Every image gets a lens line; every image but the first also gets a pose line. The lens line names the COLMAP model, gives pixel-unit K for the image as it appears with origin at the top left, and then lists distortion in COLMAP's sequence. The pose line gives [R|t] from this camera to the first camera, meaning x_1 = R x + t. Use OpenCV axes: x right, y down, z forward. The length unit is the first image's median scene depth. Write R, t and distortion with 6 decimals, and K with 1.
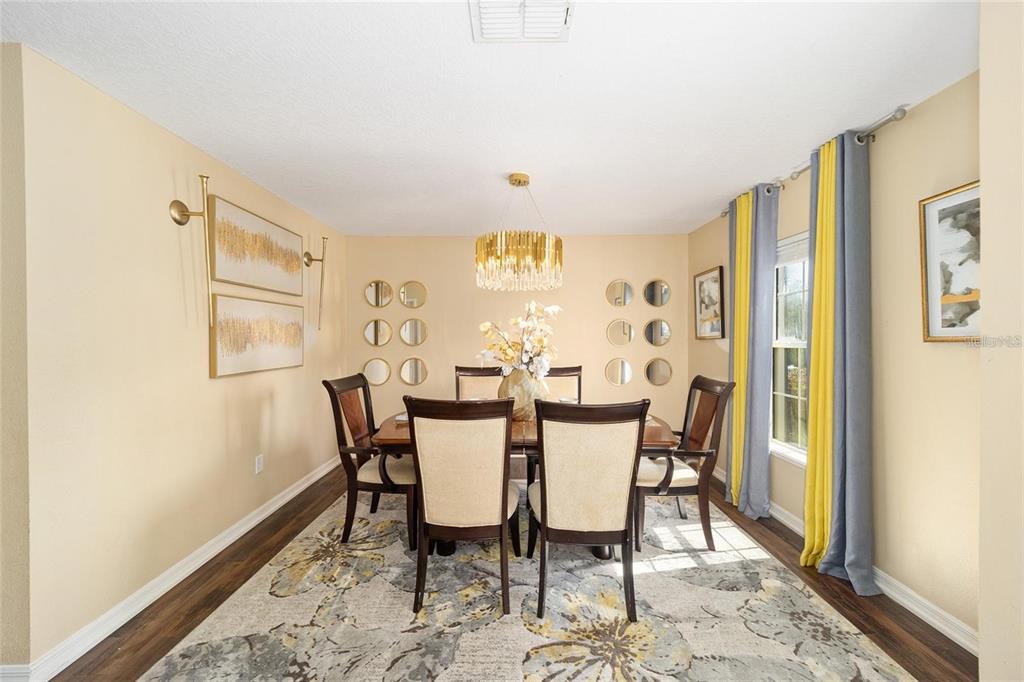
lens RADIAL K [[411.8, 0, 508.8], [0, 411.8, 341.4], [0, 0, 1]] dist [0.014416, -0.004731]
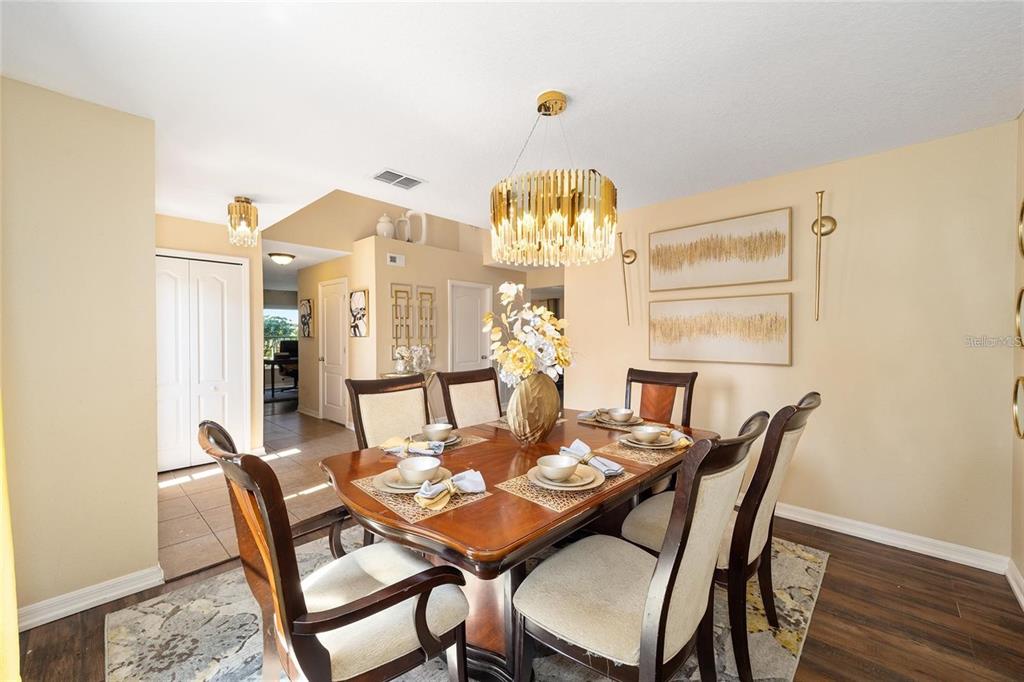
lens RADIAL K [[411.8, 0, 508.9], [0, 411.8, 336.6], [0, 0, 1]] dist [0.014416, -0.004731]
pose [[-0.668559, 0.010919, -0.743579, 0.618382], [-0.001777, 0.999866, 0.016280, -0.013710], [0.743657, 0.012206, -0.668450, 1.459450]]
